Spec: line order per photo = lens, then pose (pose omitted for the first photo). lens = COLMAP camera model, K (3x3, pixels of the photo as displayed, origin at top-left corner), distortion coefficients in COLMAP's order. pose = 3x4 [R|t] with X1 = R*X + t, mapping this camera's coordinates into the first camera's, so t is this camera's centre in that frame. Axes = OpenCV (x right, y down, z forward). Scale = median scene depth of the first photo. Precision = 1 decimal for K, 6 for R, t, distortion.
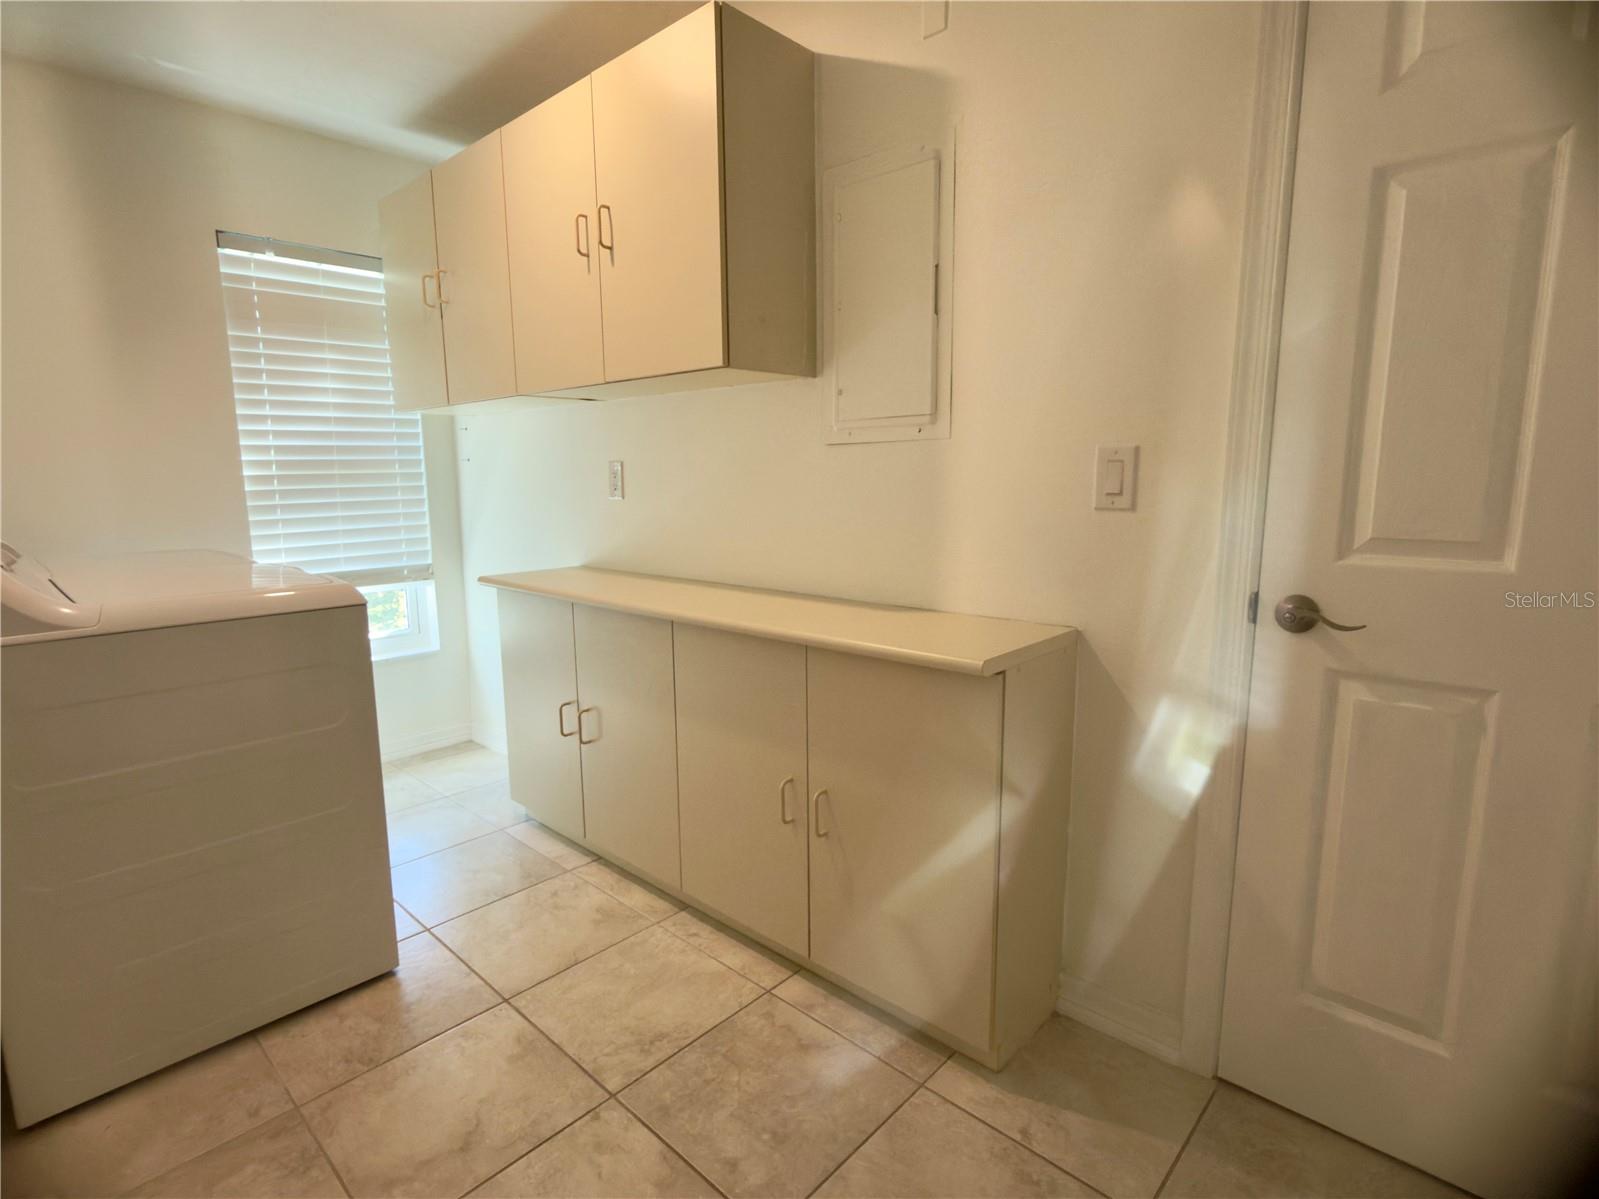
lens RADIAL K [[809.0, 0, 797.5], [0, 809.0, 597.6], [0, 0, 1]] dist [-0.000969, 0.000510]
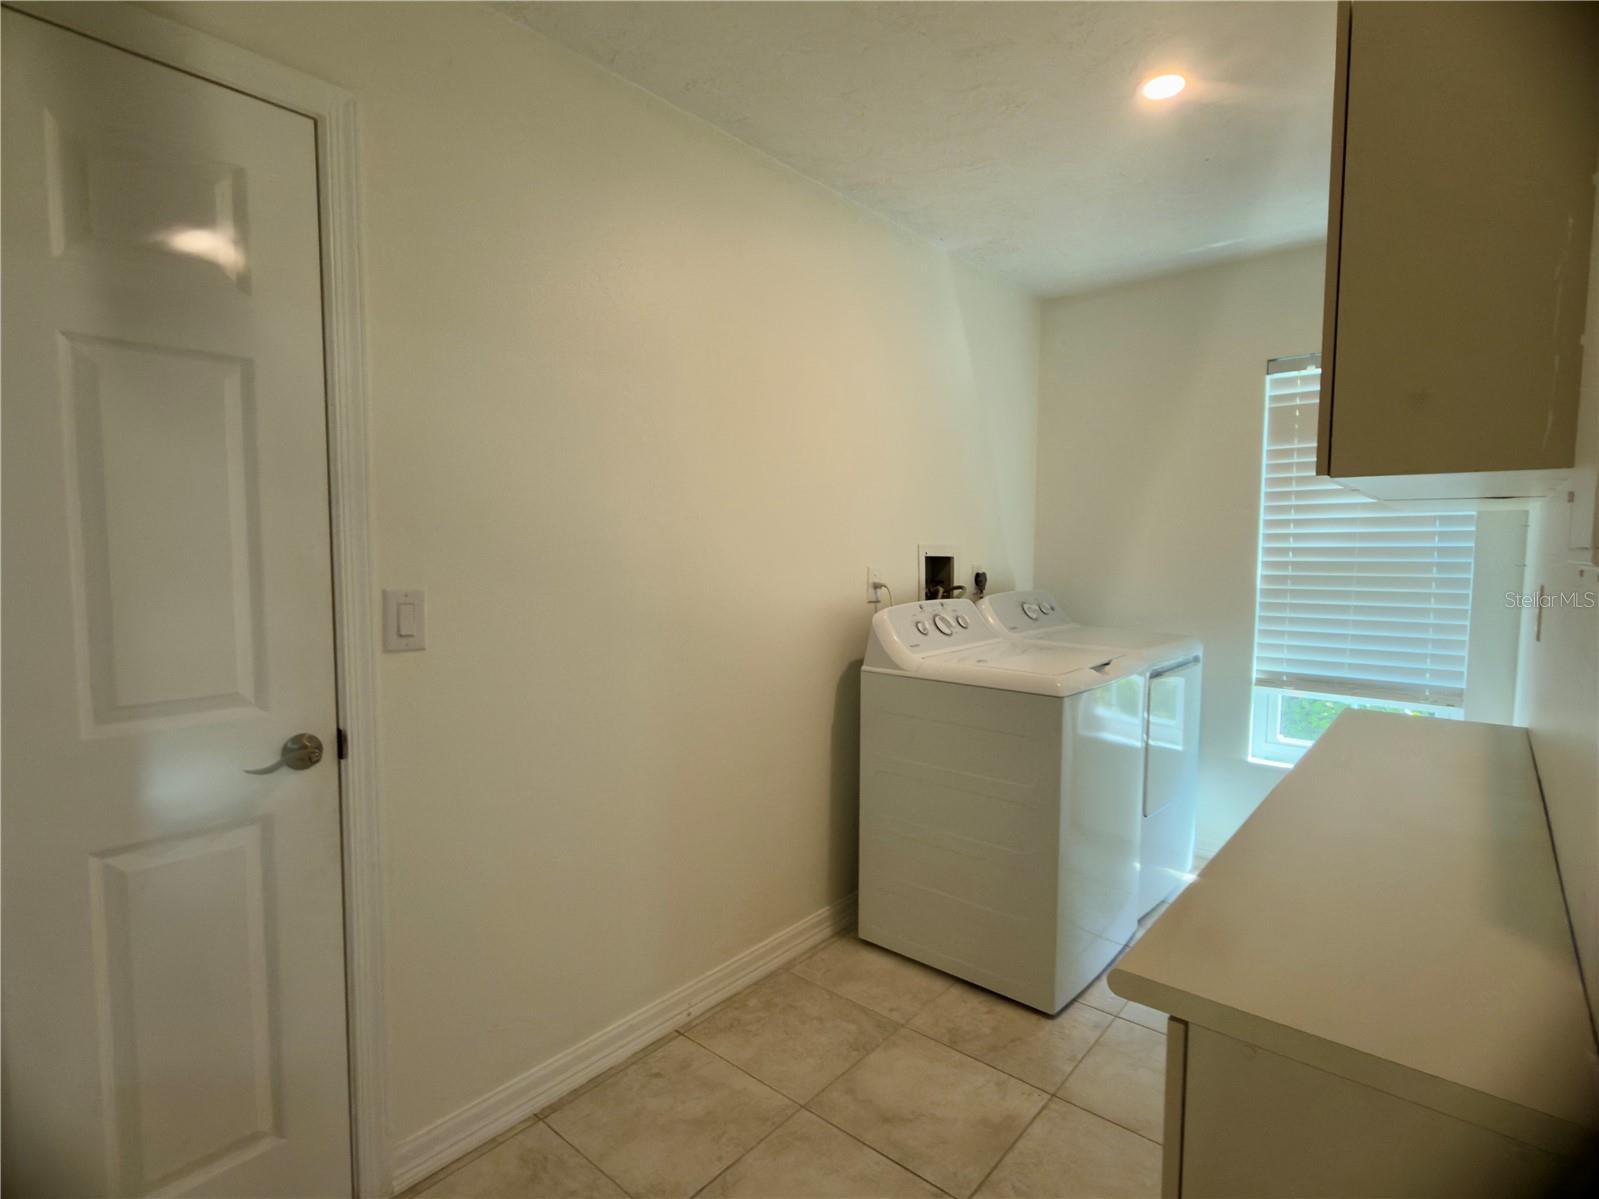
lens RADIAL K [[809.0, 0, 797.2], [0, 809.0, 600.6], [0, 0, 1]] dist [-0.000969, 0.000510]
pose [[0.039271, 0.081173, -0.995926, 0.381216], [-0.160341, 0.984291, 0.073902, -0.095274], [0.986280, 0.156785, 0.051669, 0.323400]]
